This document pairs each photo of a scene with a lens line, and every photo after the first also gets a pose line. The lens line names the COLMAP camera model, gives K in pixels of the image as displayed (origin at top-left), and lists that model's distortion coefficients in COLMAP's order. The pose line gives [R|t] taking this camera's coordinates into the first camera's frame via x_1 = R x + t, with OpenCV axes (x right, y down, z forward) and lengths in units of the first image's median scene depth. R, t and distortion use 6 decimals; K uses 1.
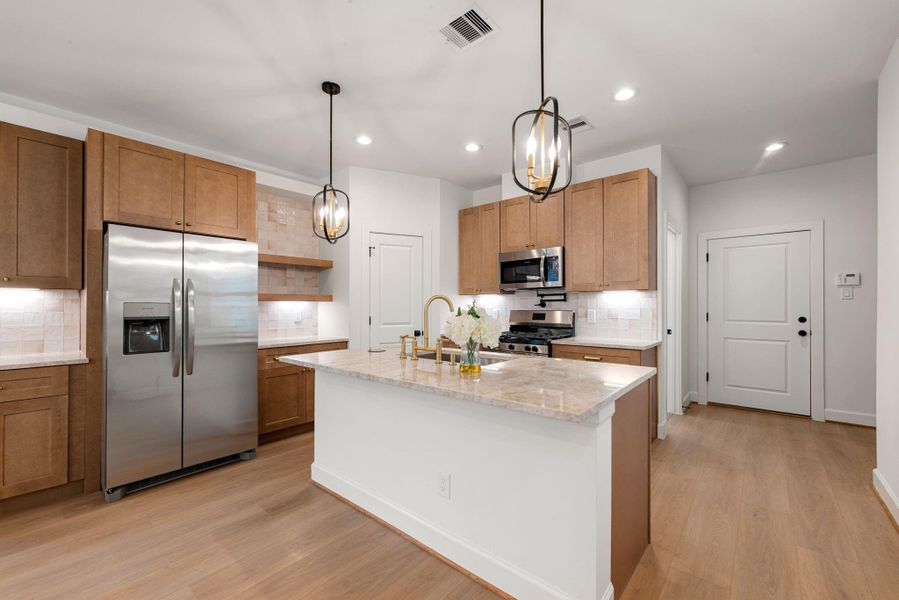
lens RADIAL K [[367.5, 0, 452.1], [0, 367.5, 302.7], [0, 0, 1]] dist [0.000545, -0.000081]
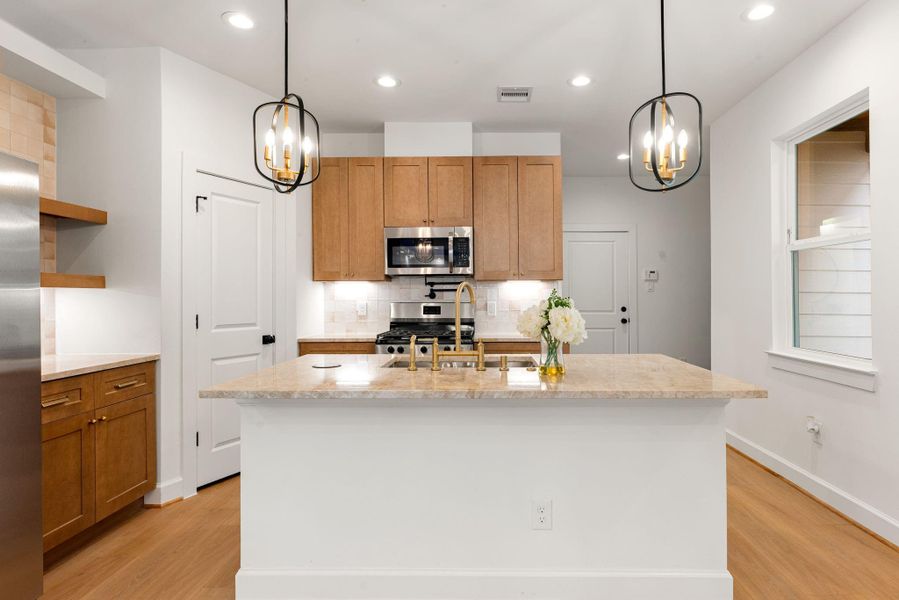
lens RADIAL K [[500.2, 0, 453.2], [0, 500.2, 290.8], [0, 0, 1]] dist [-0.001362, 0.000714]
pose [[0.768957, 0.009050, 0.639236, -0.457441], [-0.005979, 0.999958, -0.006964, 0.002792], [-0.639272, 0.001533, 0.768979, 0.139287]]
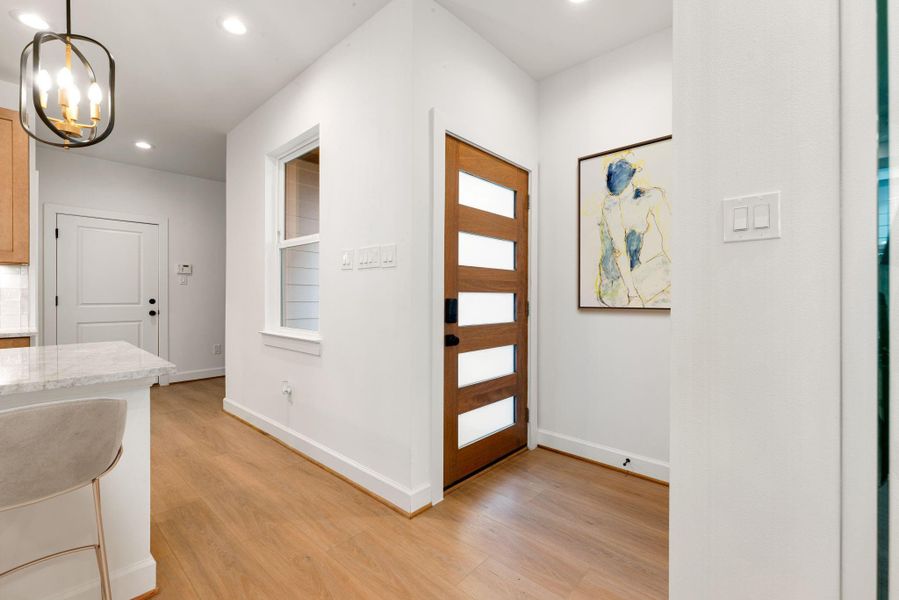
lens RADIAL K [[399.8, 0, 454.4], [0, 399.8, 296.0], [0, 0, 1]] dist [-0.001483, 0.000048]
pose [[0.010750, 0.003411, 0.999936, -0.287555], [-0.006776, 0.999971, -0.003339, 0.027318], [-0.999919, -0.006739, 0.010773, 0.041657]]
